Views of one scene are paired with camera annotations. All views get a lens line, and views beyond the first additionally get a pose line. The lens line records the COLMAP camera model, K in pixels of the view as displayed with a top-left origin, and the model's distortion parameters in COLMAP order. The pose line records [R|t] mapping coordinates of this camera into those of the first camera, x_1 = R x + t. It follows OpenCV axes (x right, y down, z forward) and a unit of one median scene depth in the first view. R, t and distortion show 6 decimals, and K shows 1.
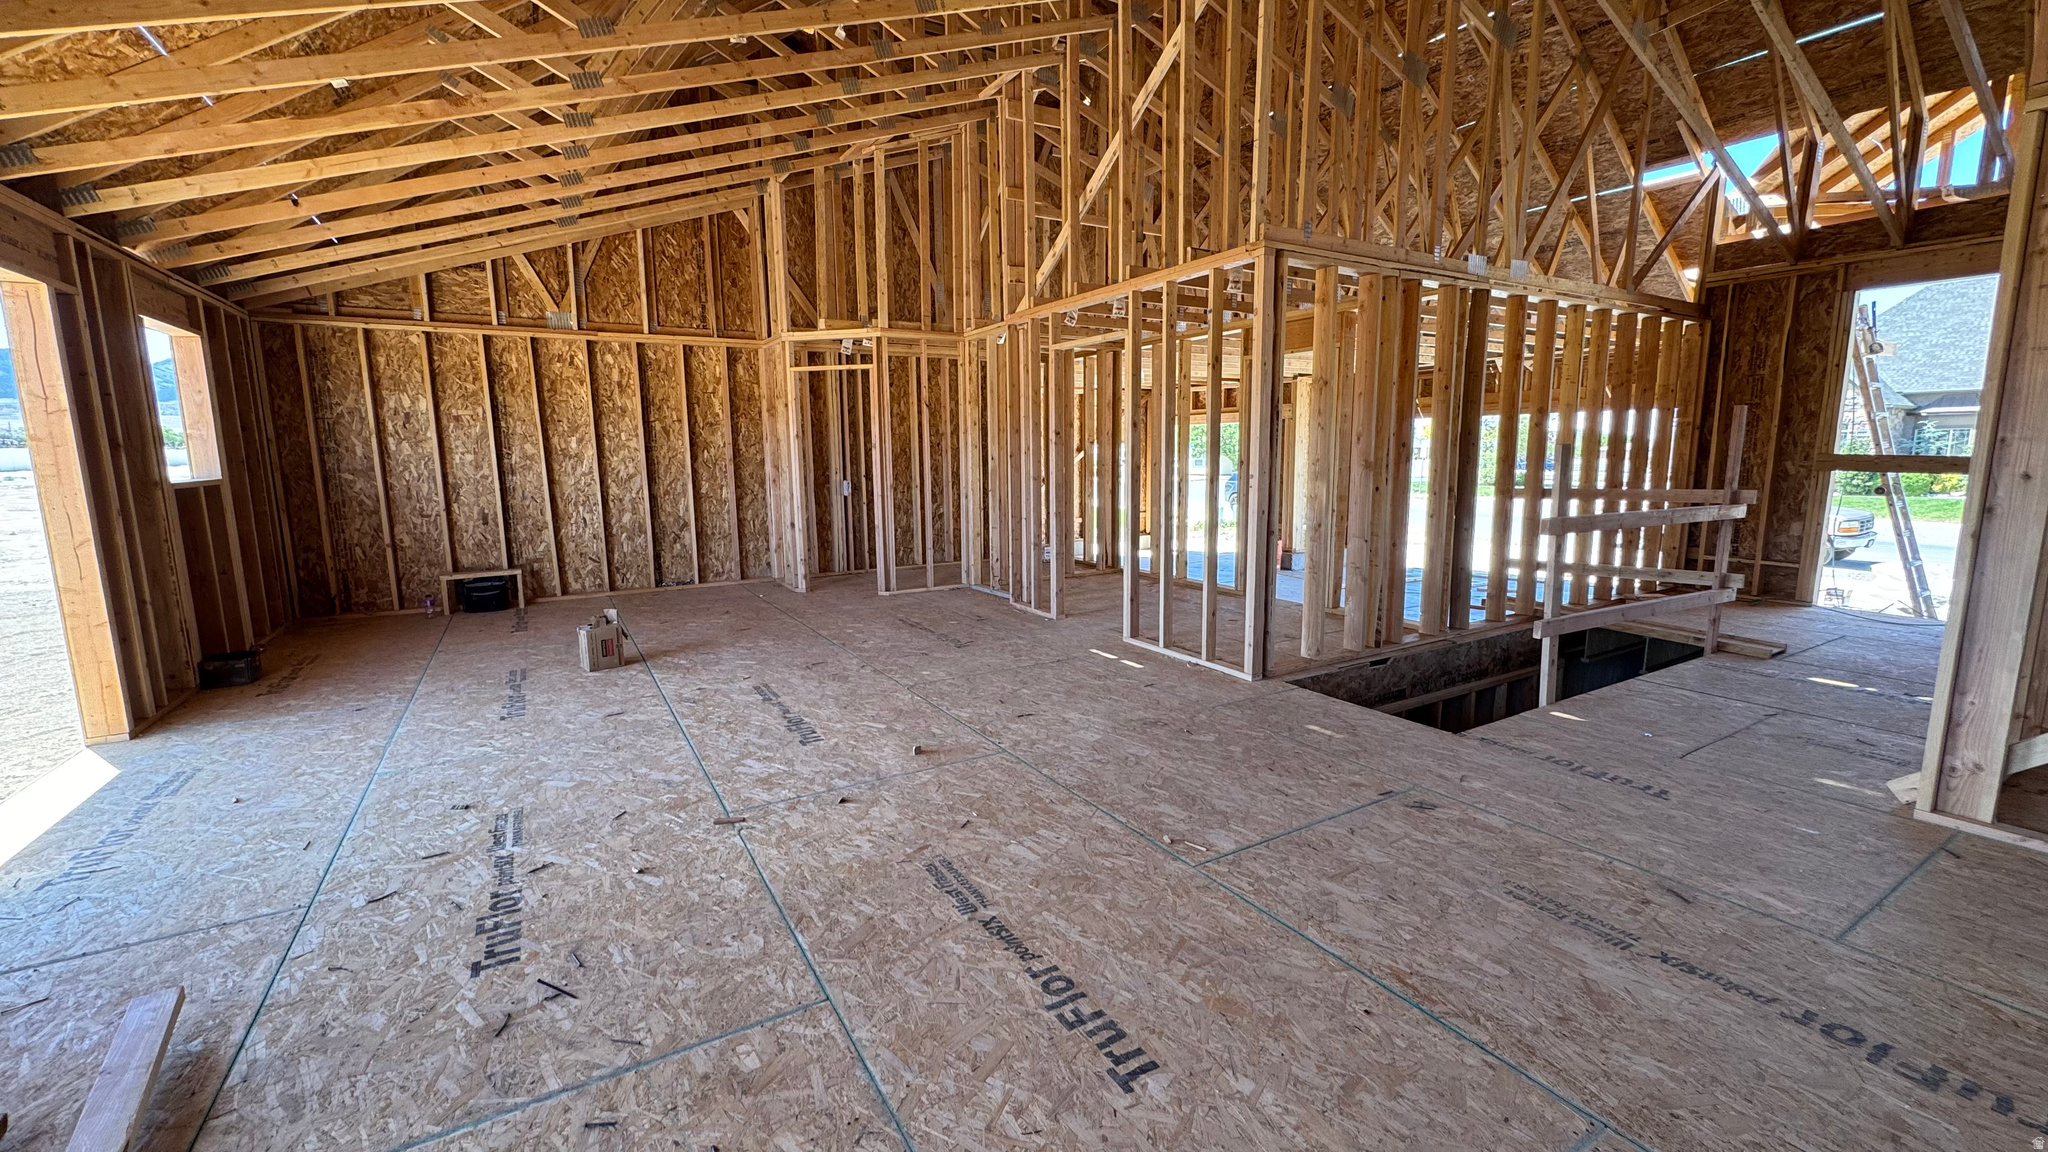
lens RADIAL K [[812.4, 0, 1023.3], [0, 812.4, 570.3], [0, 0, 1]] dist [-0.001241, 0.000188]
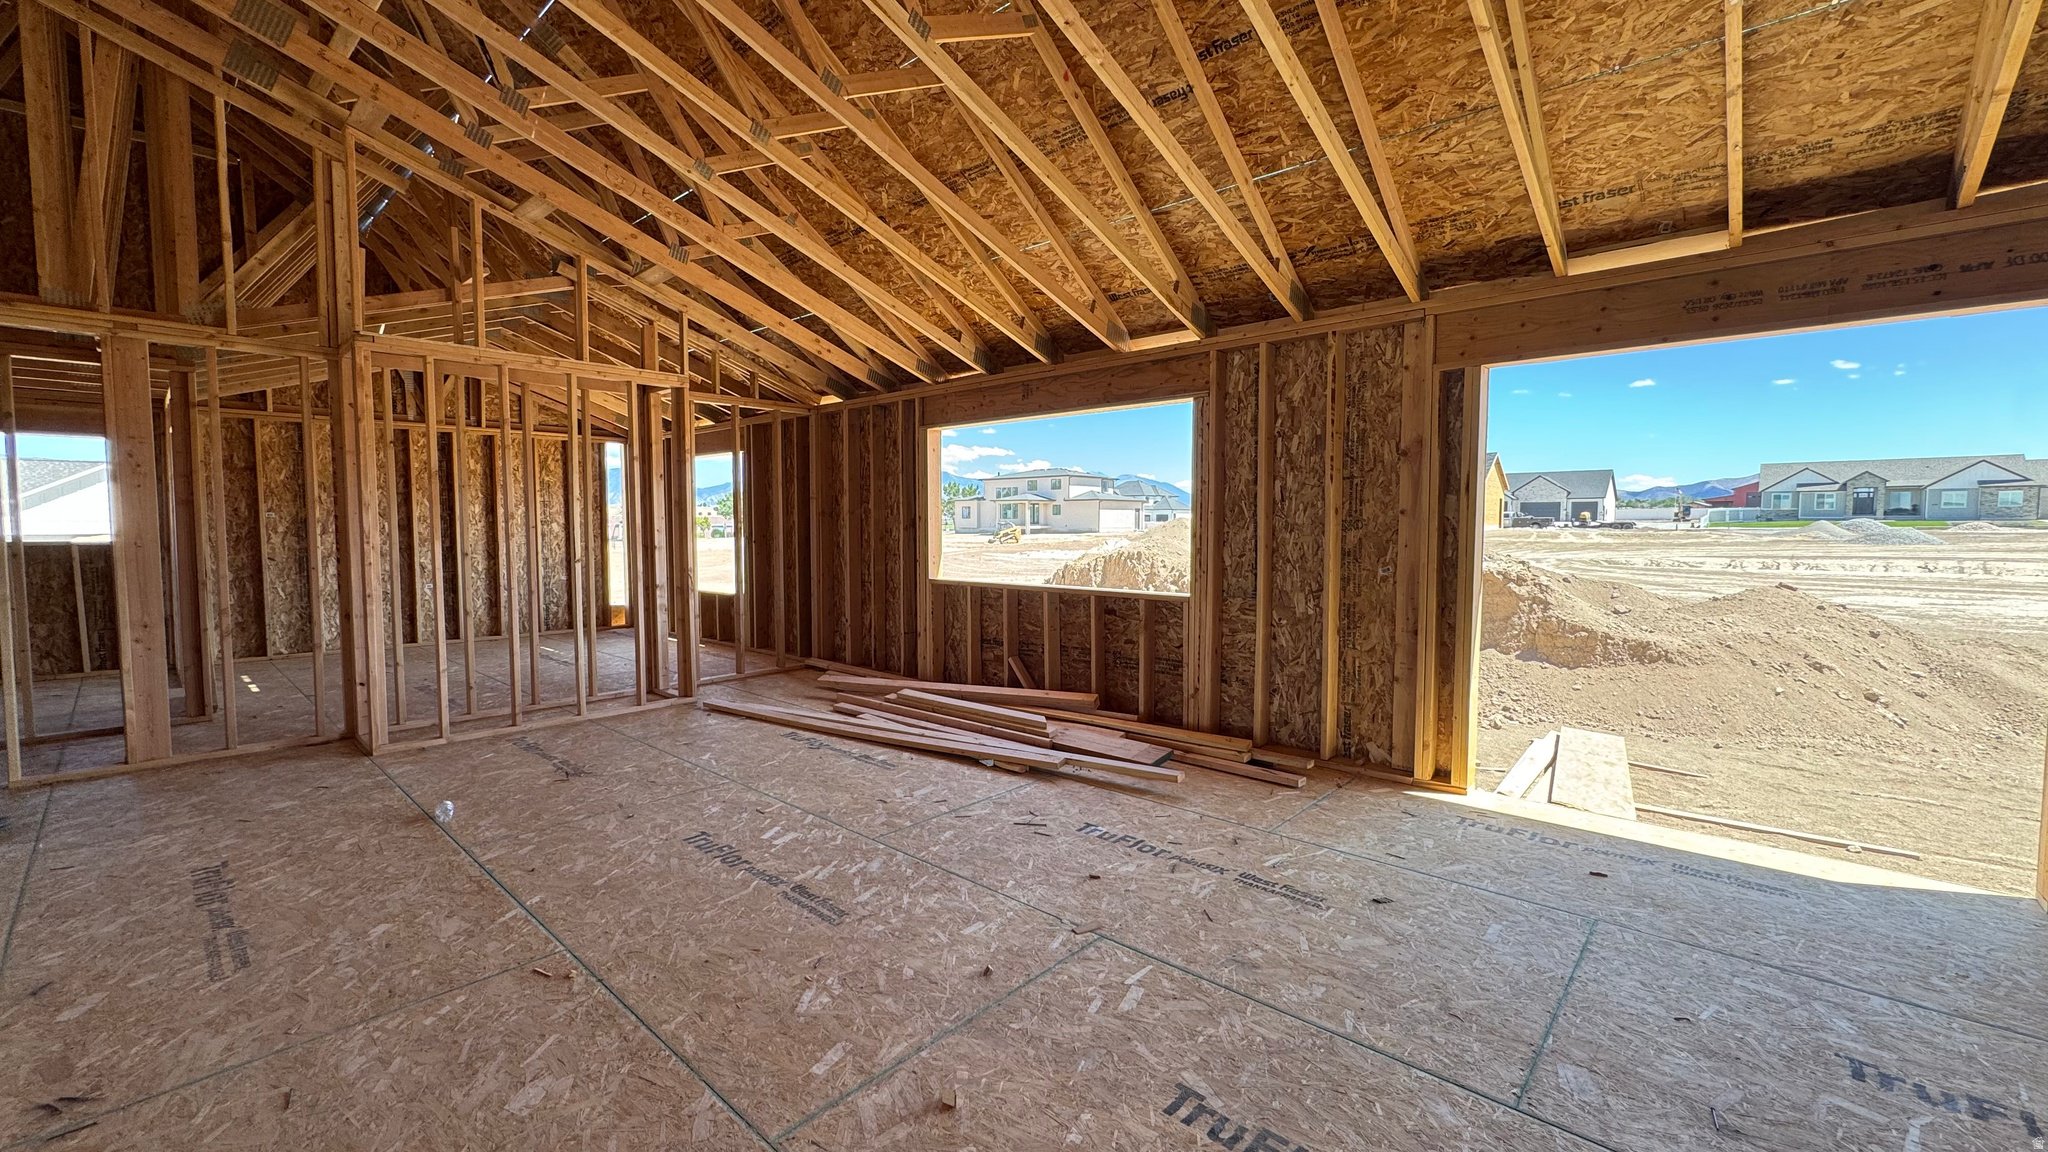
lens RADIAL K [[812.4, 0, 1023.3], [0, 812.4, 570.3], [0, 0, 1]] dist [-0.001241, 0.000188]
pose [[-0.955523, 0.026912, -0.293687, -0.030005], [-0.033784, 0.979284, 0.199653, -0.214927], [0.292976, 0.200695, -0.934819, 1.429569]]
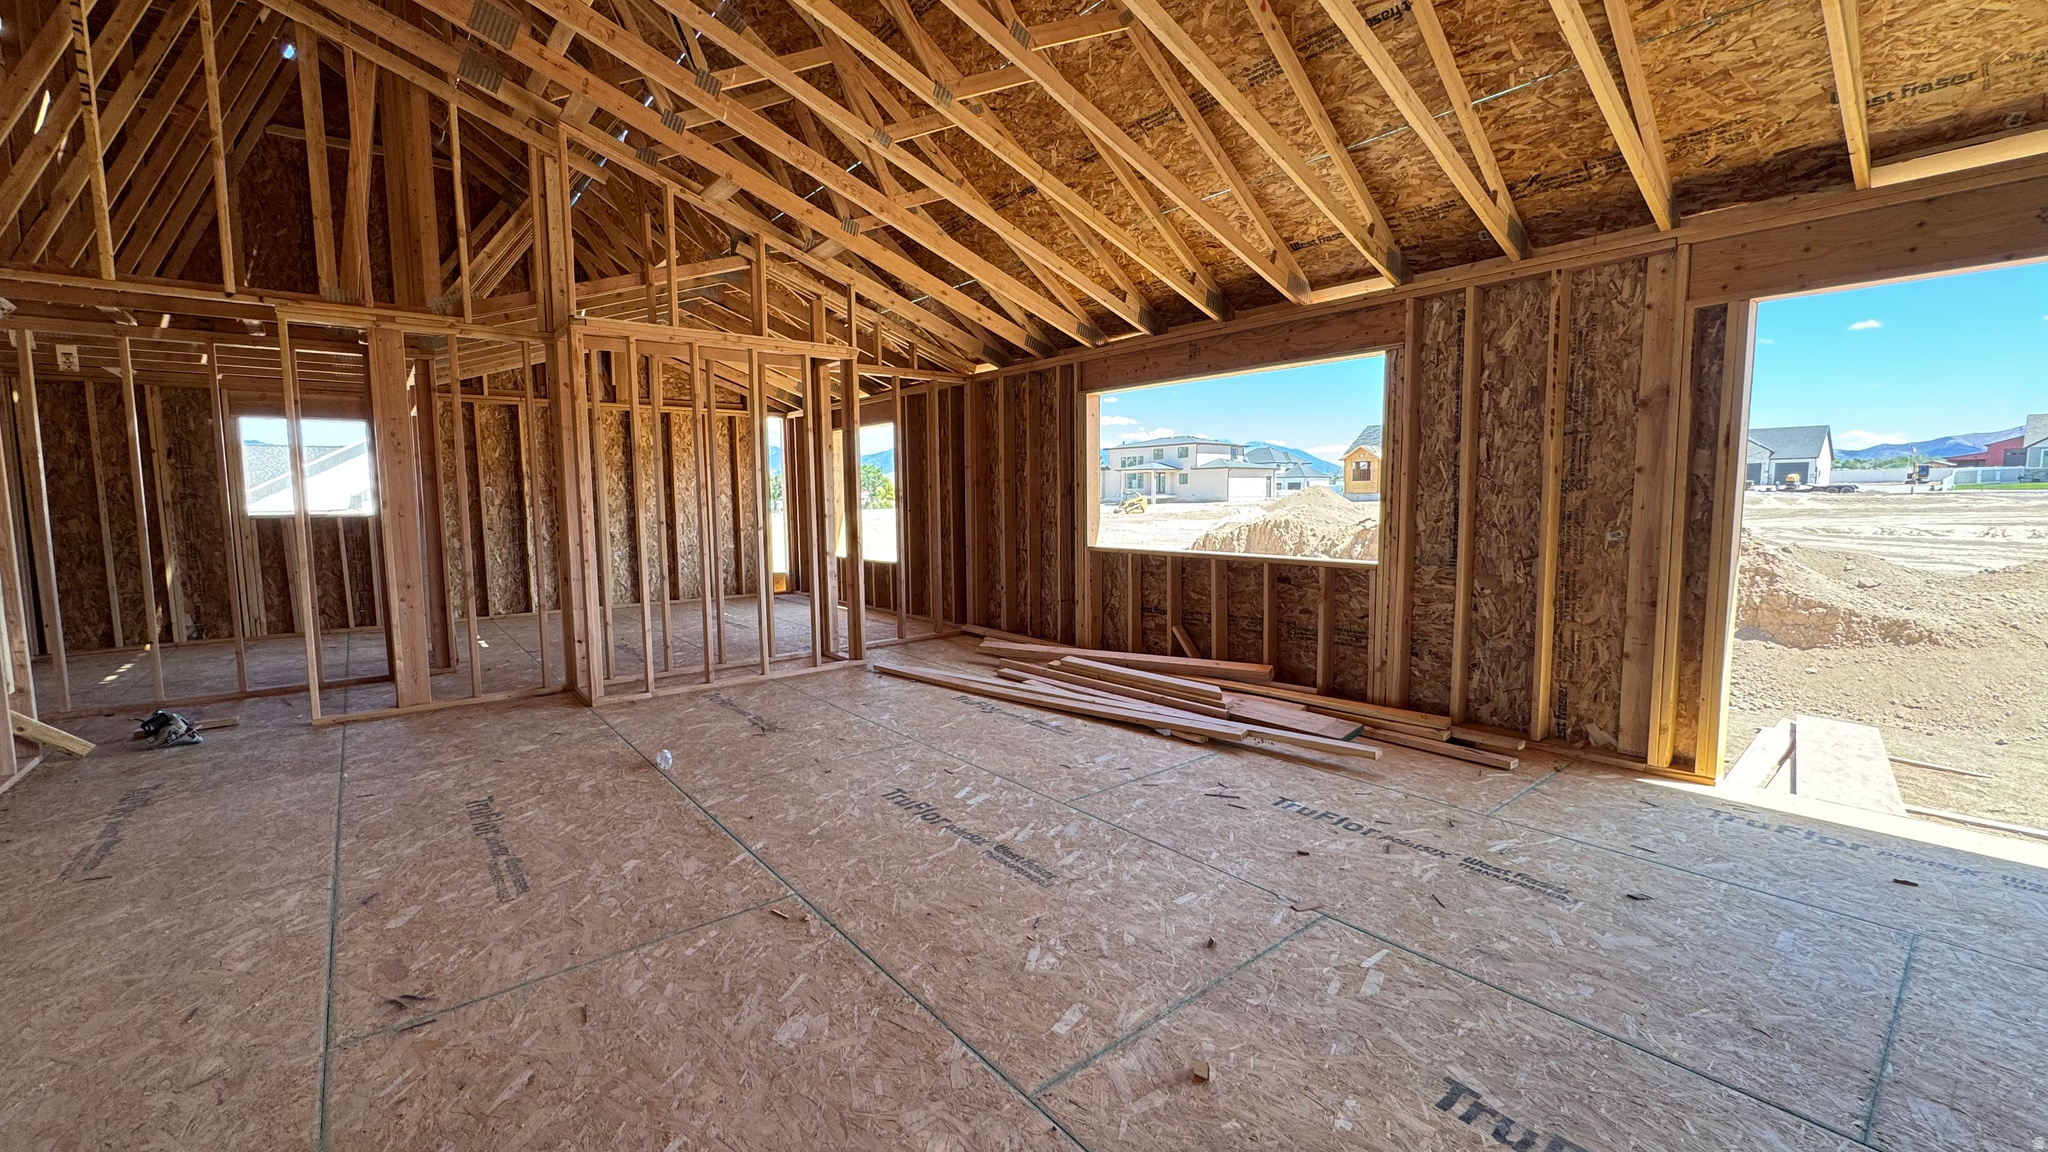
lens RADIAL K [[812.4, 0, 1023.3], [0, 812.4, 570.3], [0, 0, 1]] dist [-0.001241, 0.000188]
pose [[-0.988363, 0.032982, -0.148498, 0.046676], [-0.003272, 0.971376, 0.237526, -0.202459], [0.152081, 0.235247, -0.959964, 1.394742]]
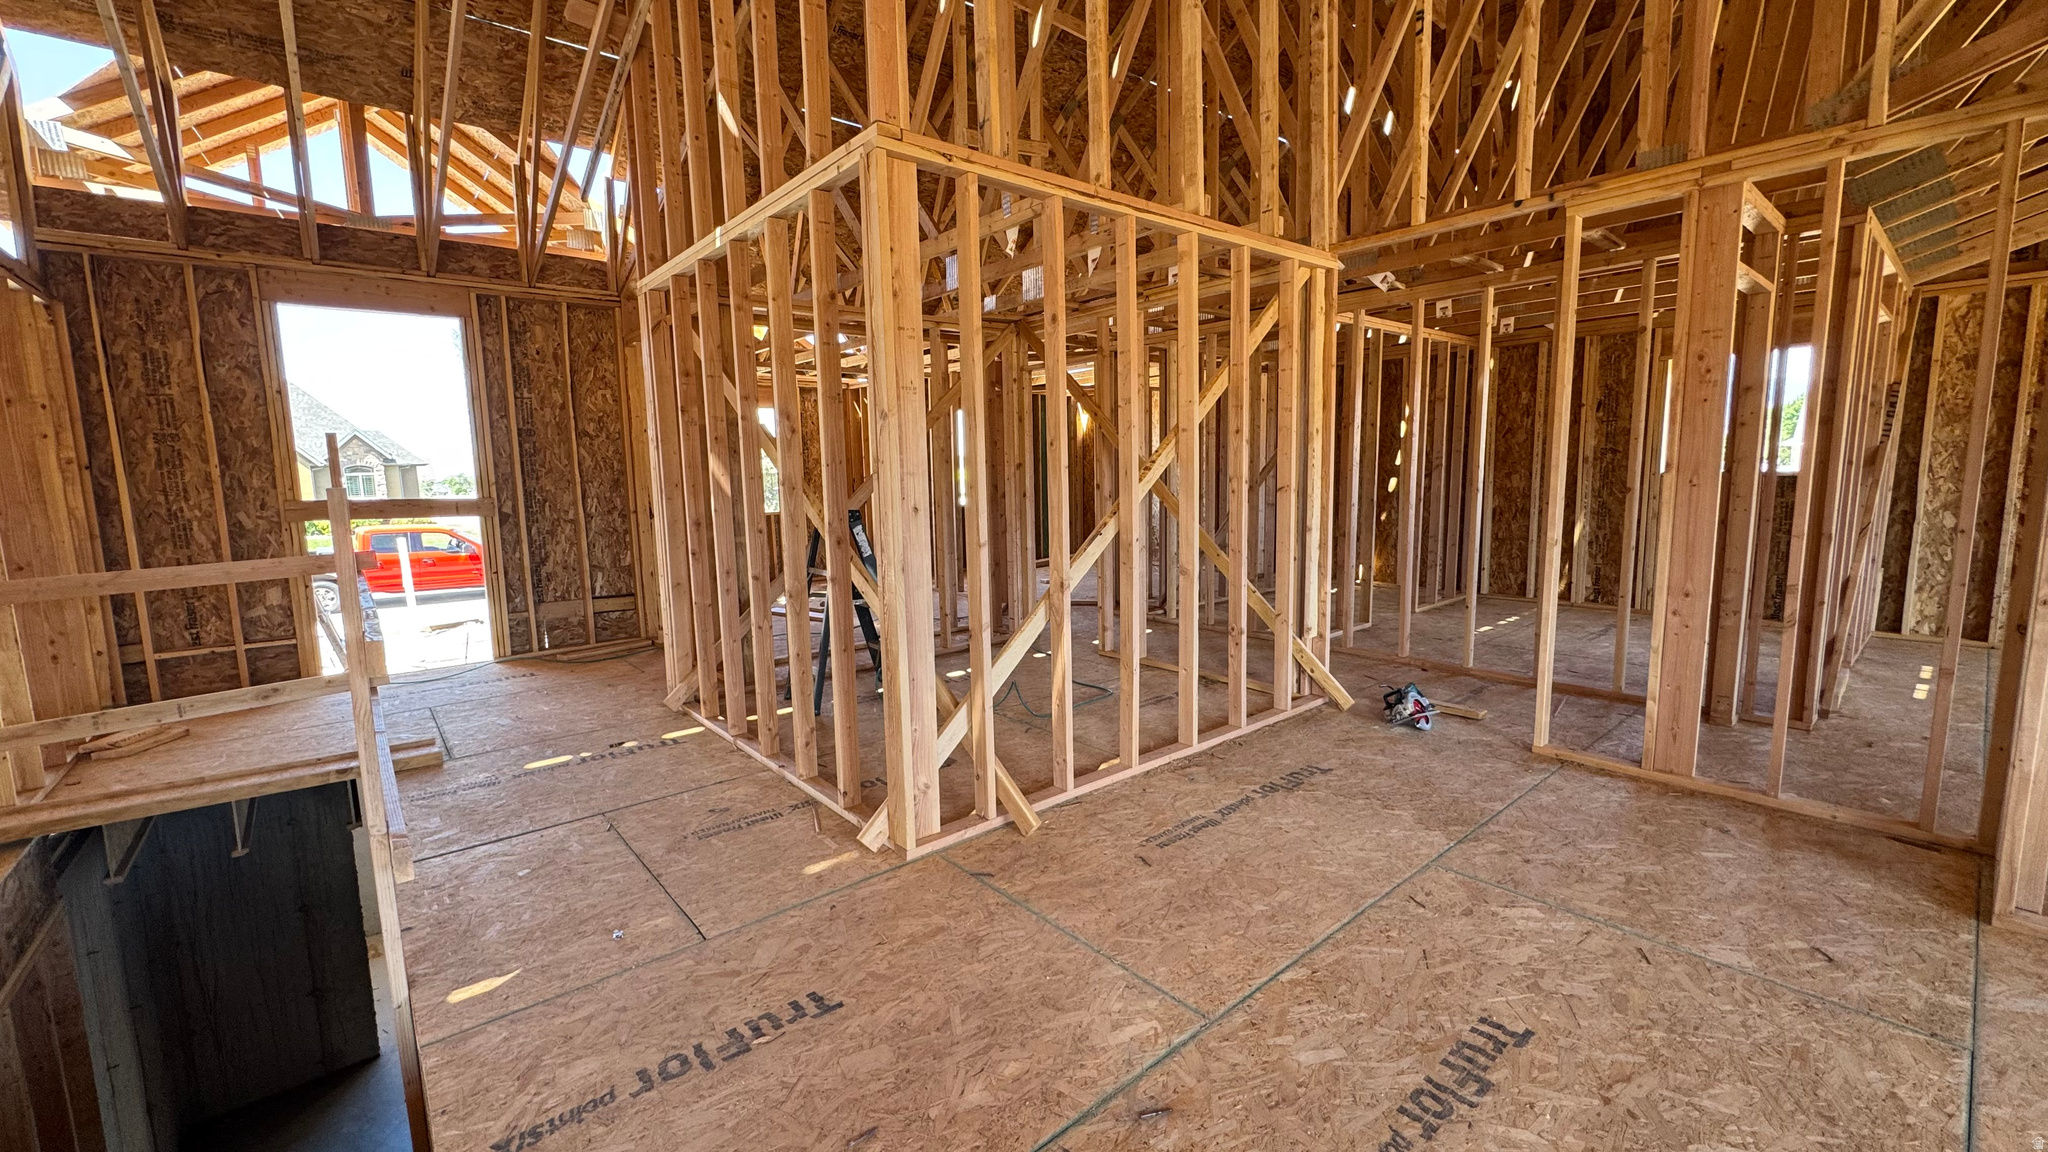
lens RADIAL K [[812.4, 0, 1023.3], [0, 812.4, 570.3], [0, 0, 1]] dist [-0.001241, 0.000188]
pose [[-0.163973, -0.111504, 0.980143, 0.123611], [0.168096, 0.975901, 0.139143, -0.117323], [-0.972037, 0.187574, -0.141278, 0.743714]]
